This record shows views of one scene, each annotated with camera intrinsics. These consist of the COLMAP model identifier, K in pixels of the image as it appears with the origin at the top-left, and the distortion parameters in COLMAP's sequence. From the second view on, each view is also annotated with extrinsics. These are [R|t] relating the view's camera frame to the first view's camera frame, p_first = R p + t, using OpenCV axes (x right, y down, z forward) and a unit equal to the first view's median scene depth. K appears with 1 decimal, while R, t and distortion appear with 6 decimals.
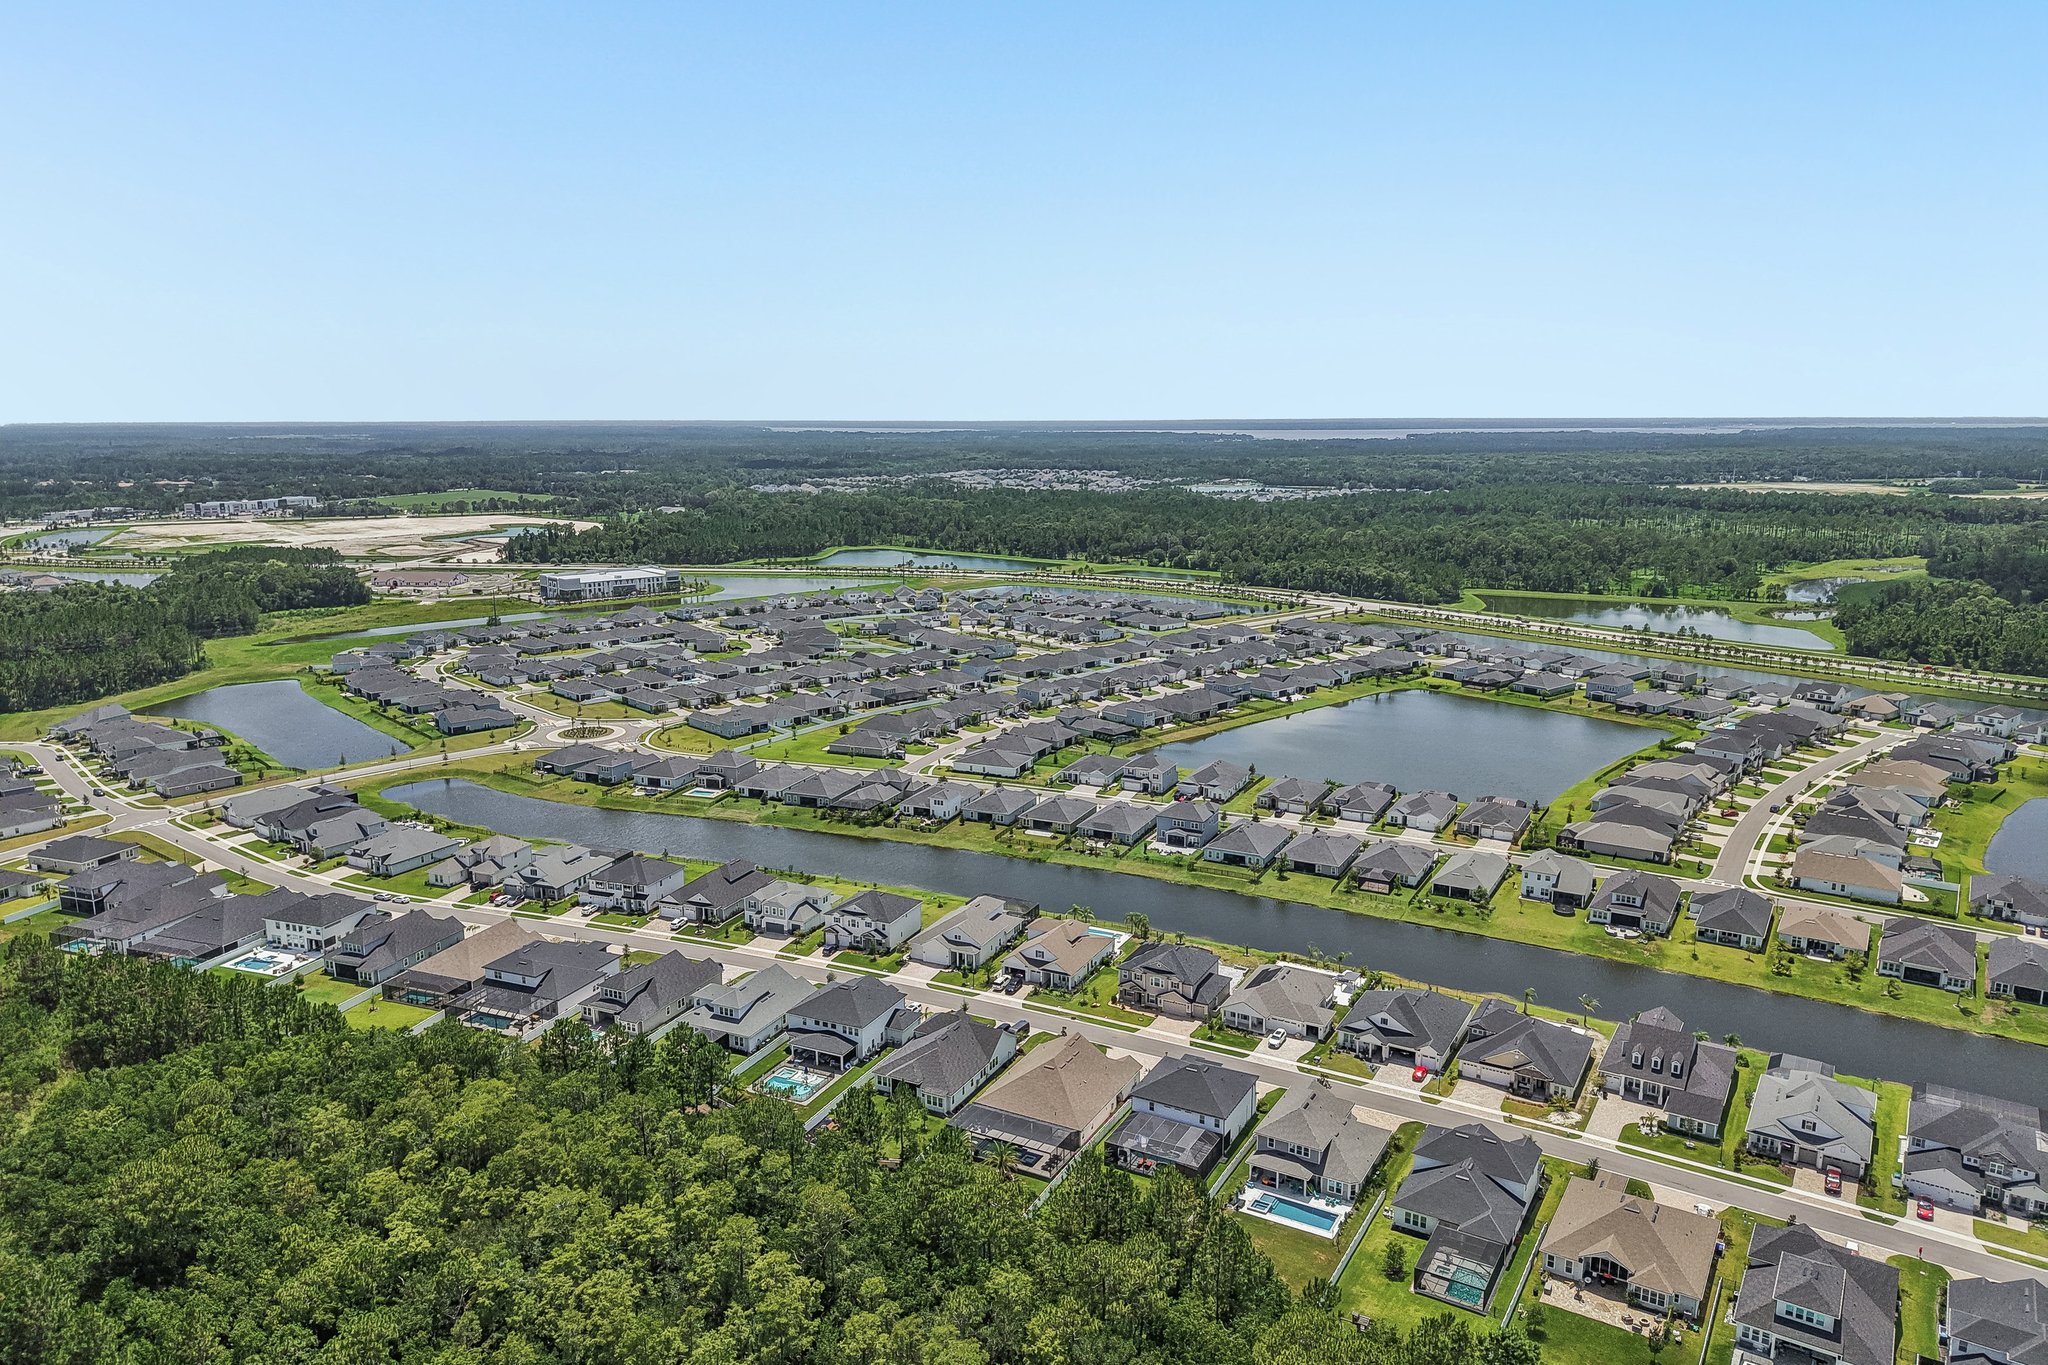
lens RADIAL K [[1361.4, 0, 1024.0], [0, 1361.4, 682.5], [0, 0, 1]] dist [0.077914, -0.118074]
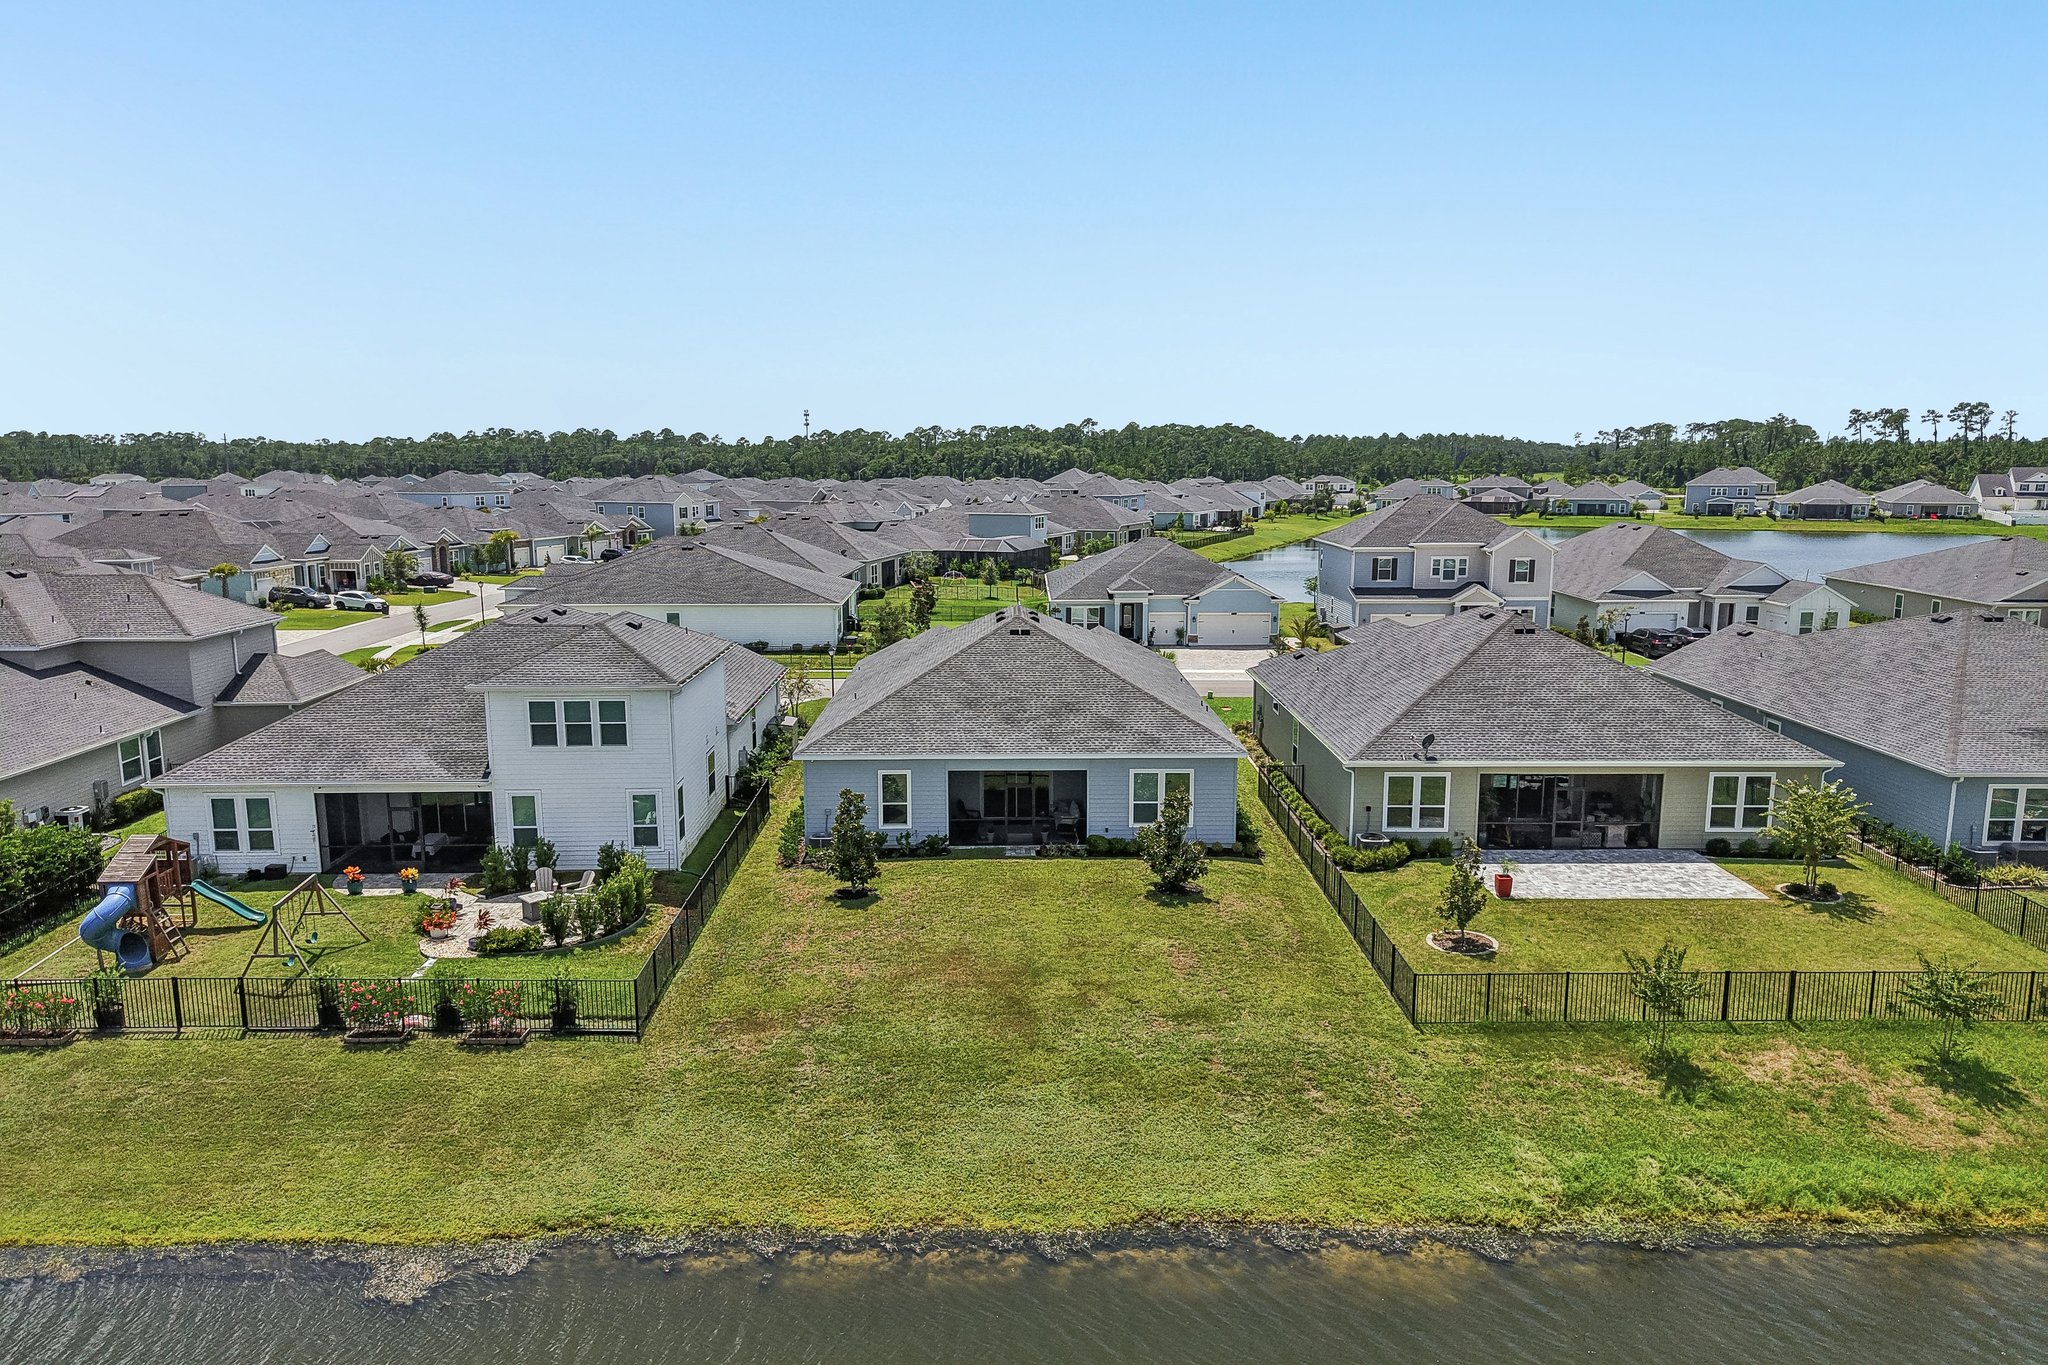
lens RADIAL K [[1361.4, 0, 1024.0], [0, 1361.4, 682.5], [0, 0, 1]] dist [0.077914, -0.118074]
pose [[0.912236, -0.070537, 0.403546, -0.073915], [0.081625, 0.996610, -0.010319, 0.088676], [-0.401450, 0.042353, 0.914901, 0.885370]]
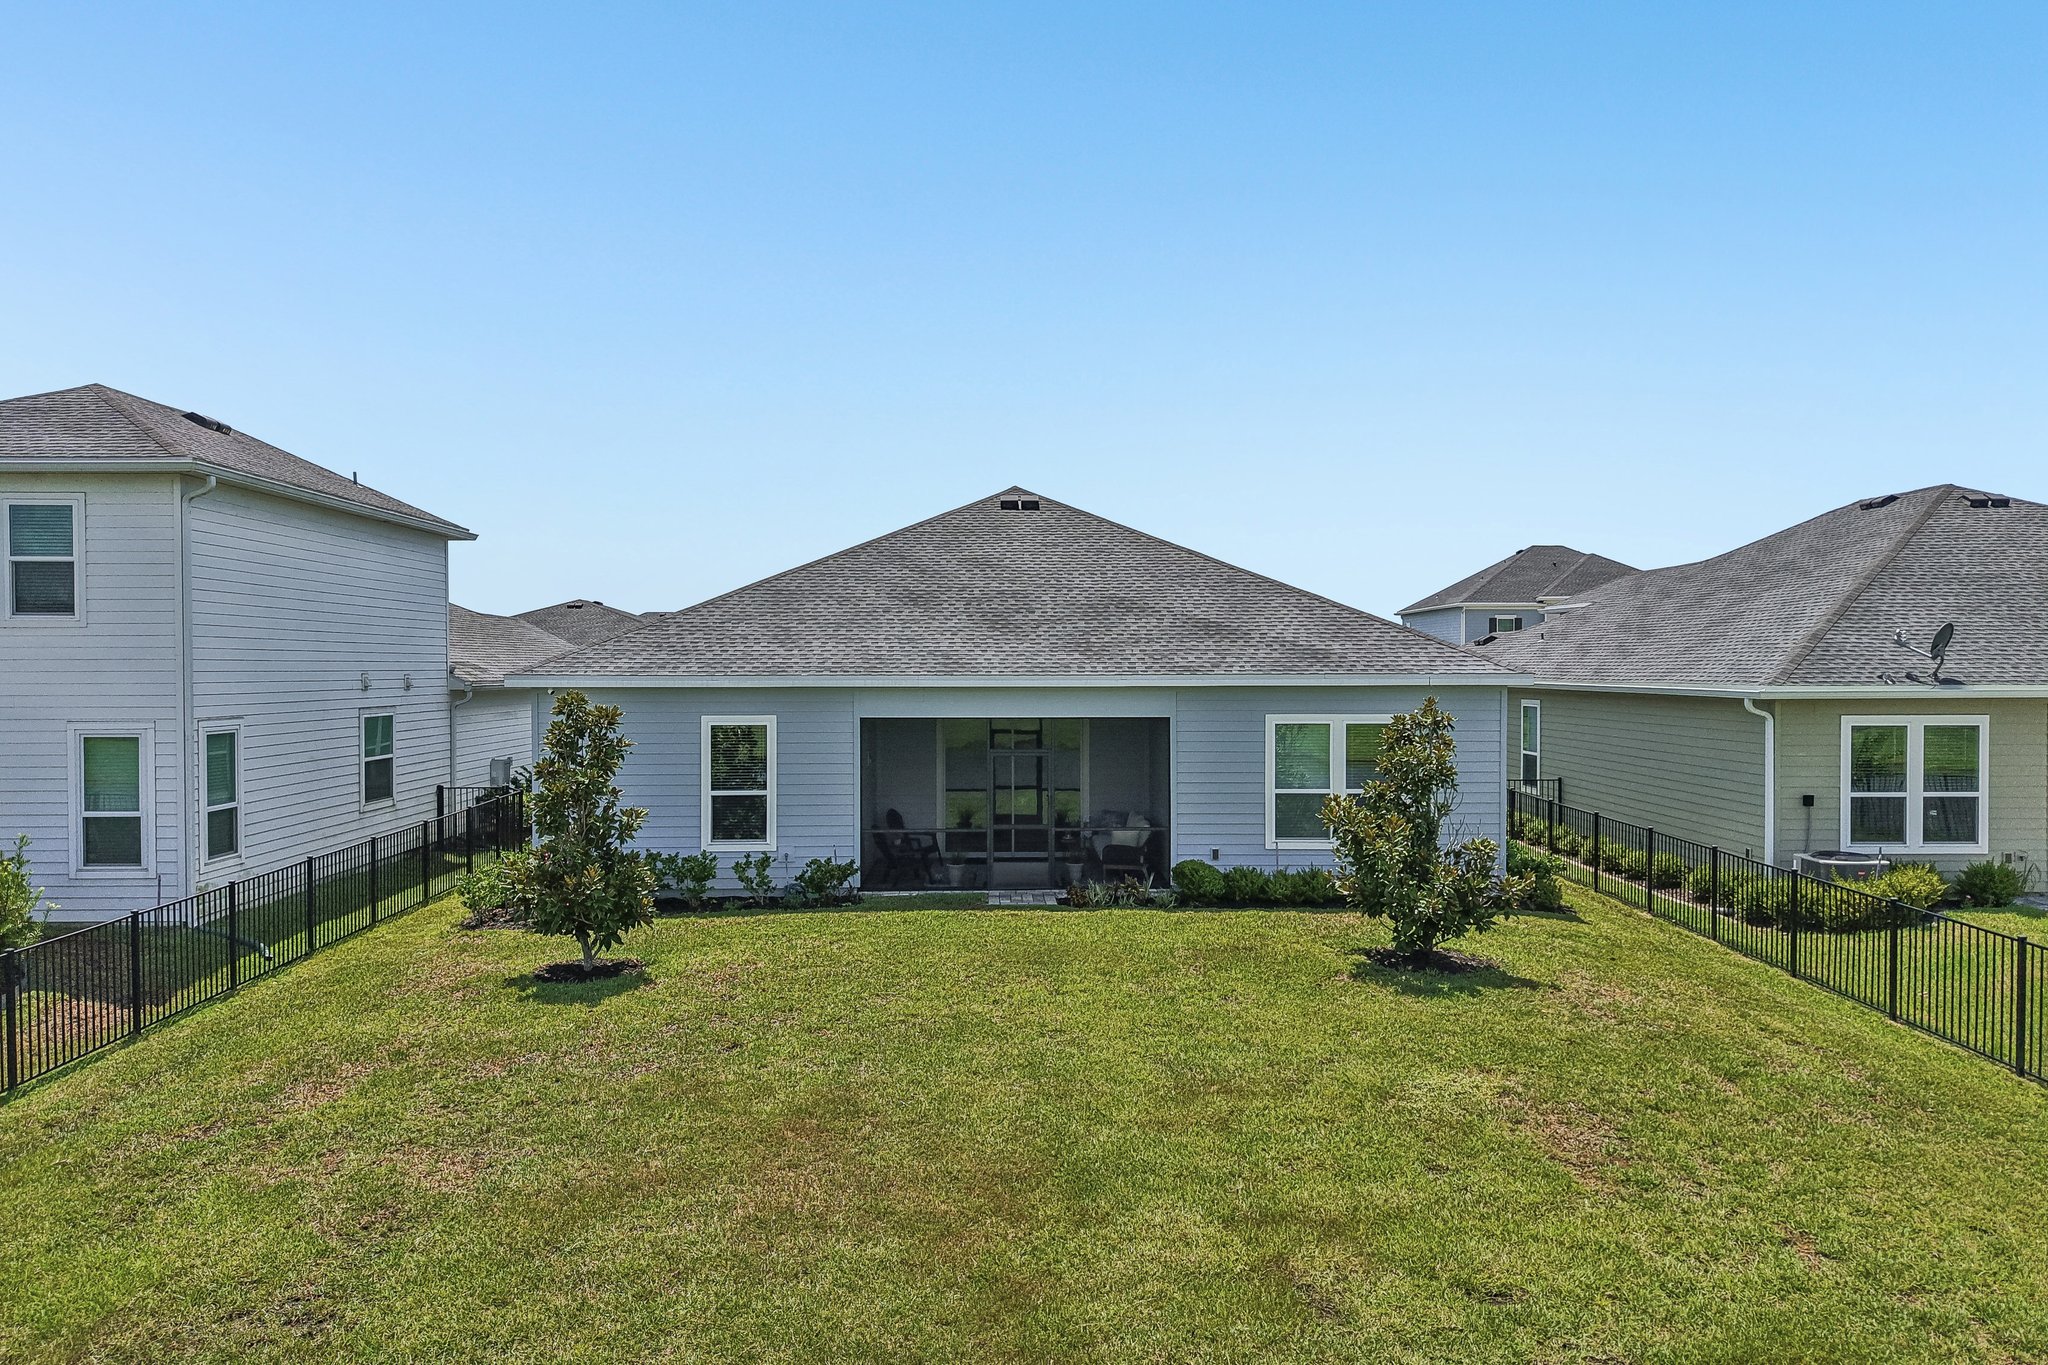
lens RADIAL K [[1365.0, 0, 1024.0], [0, 1365.0, 682.5], [0, 0, 1]] dist [0.004160, -0.003034]
pose [[0.911661, -0.009070, 0.410843, -0.051066], [0.082853, 0.983283, -0.162142, 0.101003], [-0.402504, 0.181858, 0.897172, 0.940493]]
